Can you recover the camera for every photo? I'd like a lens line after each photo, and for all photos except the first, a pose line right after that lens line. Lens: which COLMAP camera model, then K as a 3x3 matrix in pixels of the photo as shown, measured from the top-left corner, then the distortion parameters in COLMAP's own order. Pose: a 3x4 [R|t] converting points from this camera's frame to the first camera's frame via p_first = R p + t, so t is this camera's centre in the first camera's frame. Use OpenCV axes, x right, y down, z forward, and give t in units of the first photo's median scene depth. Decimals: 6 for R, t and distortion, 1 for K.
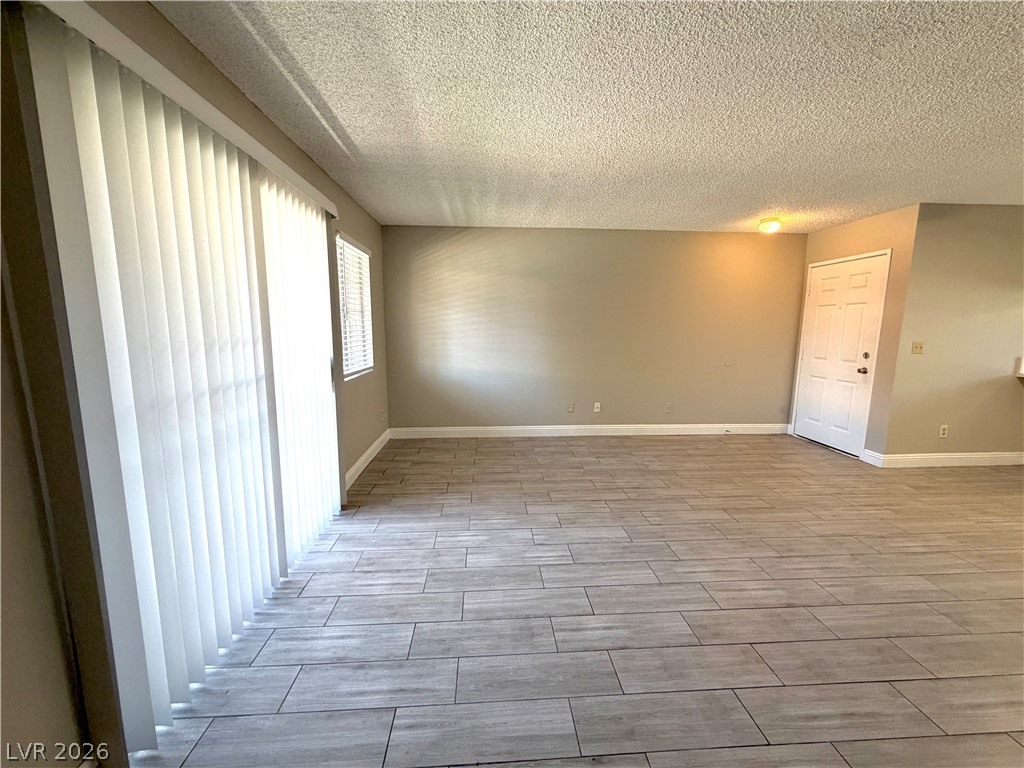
lens RADIAL K [[408.9, 0, 510.1], [0, 408.9, 384.0], [0, 0, 1]] dist [0.000185, 0.000094]
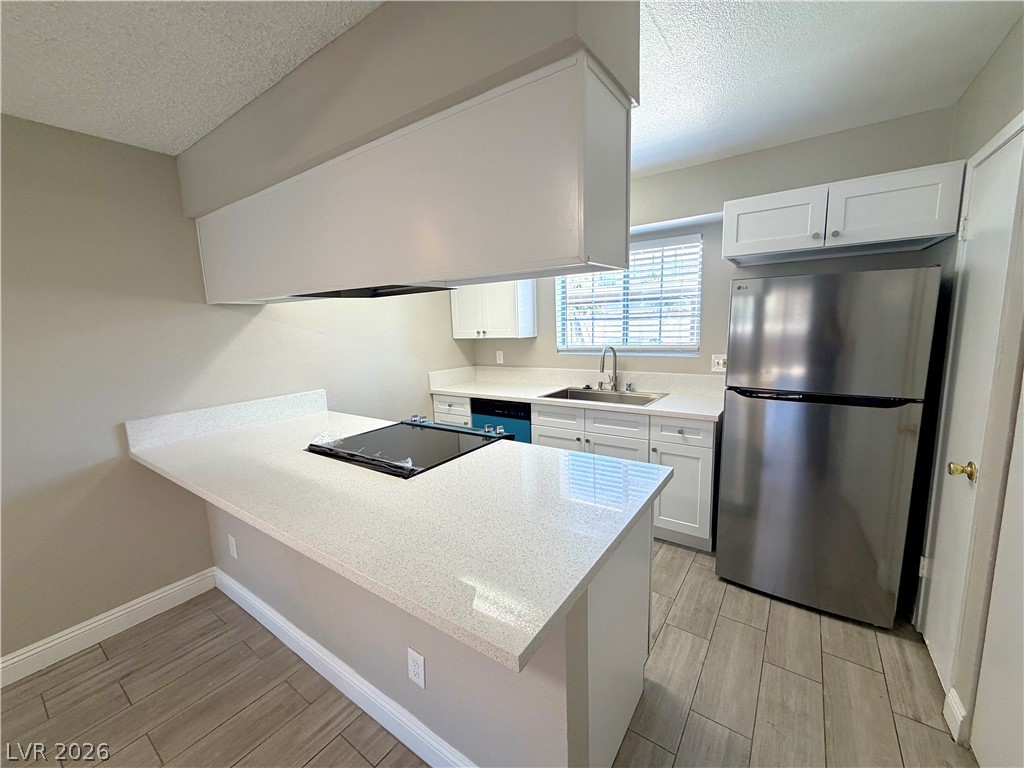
lens RADIAL K [[408.9, 0, 510.1], [0, 408.9, 384.0], [0, 0, 1]] dist [0.000185, 0.000094]
pose [[0.629639, -0.140874, 0.764009, 1.179158], [0.148315, 0.987131, 0.059785, -0.073788], [-0.762599, 0.075671, 0.642430, 0.277048]]
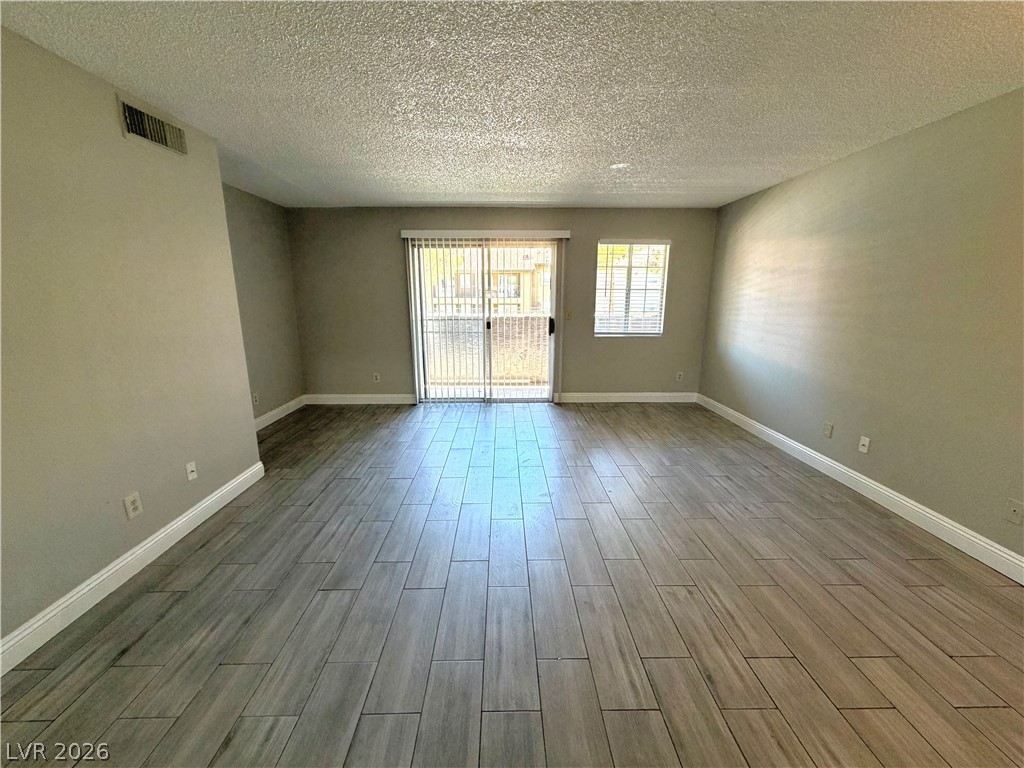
lens RADIAL K [[408.9, 0, 510.1], [0, 408.9, 384.0], [0, 0, 1]] dist [0.000185, 0.000094]
pose [[-0.045073, 0.212520, -0.976117, 1.038158], [-0.143078, 0.965663, 0.216851, -0.108588], [0.988684, 0.149435, -0.013118, 0.632712]]
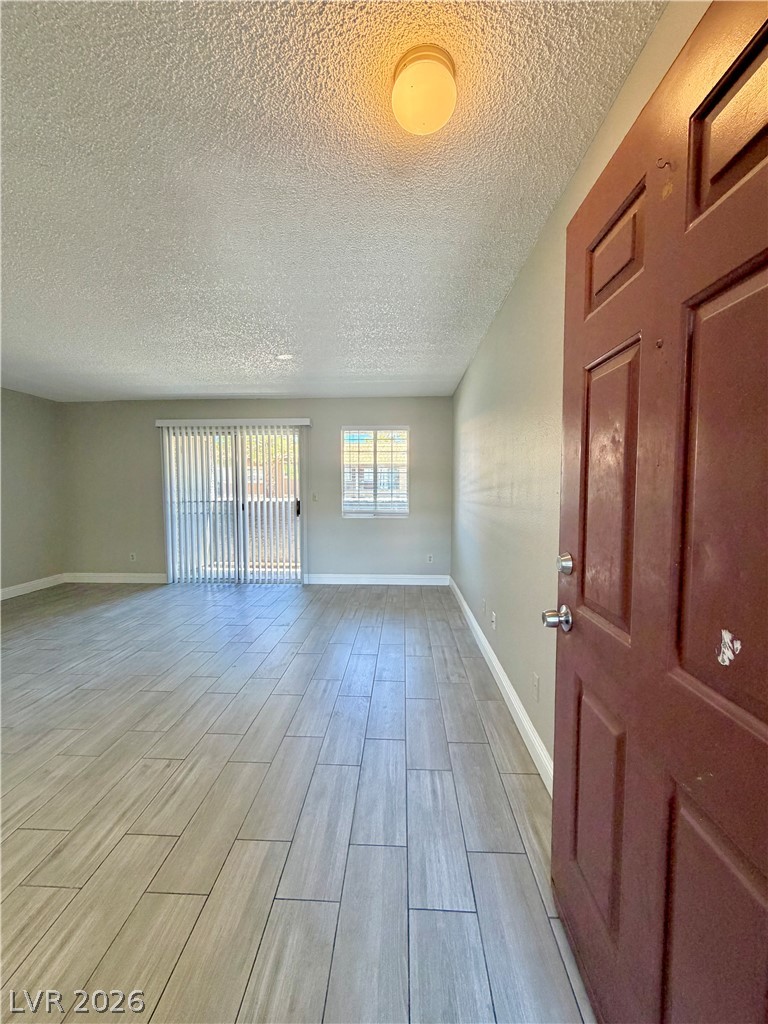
lens RADIAL K [[408.9, 0, 384.0], [0, 408.9, 512.0], [0, 0, 1]] dist [0.000185, 0.000094]
pose [[-0.108101, 0.055115, -0.992611, 1.017323], [-0.139257, 0.987778, 0.070012, -0.143318], [0.984338, 0.145797, -0.099105, 1.150967]]
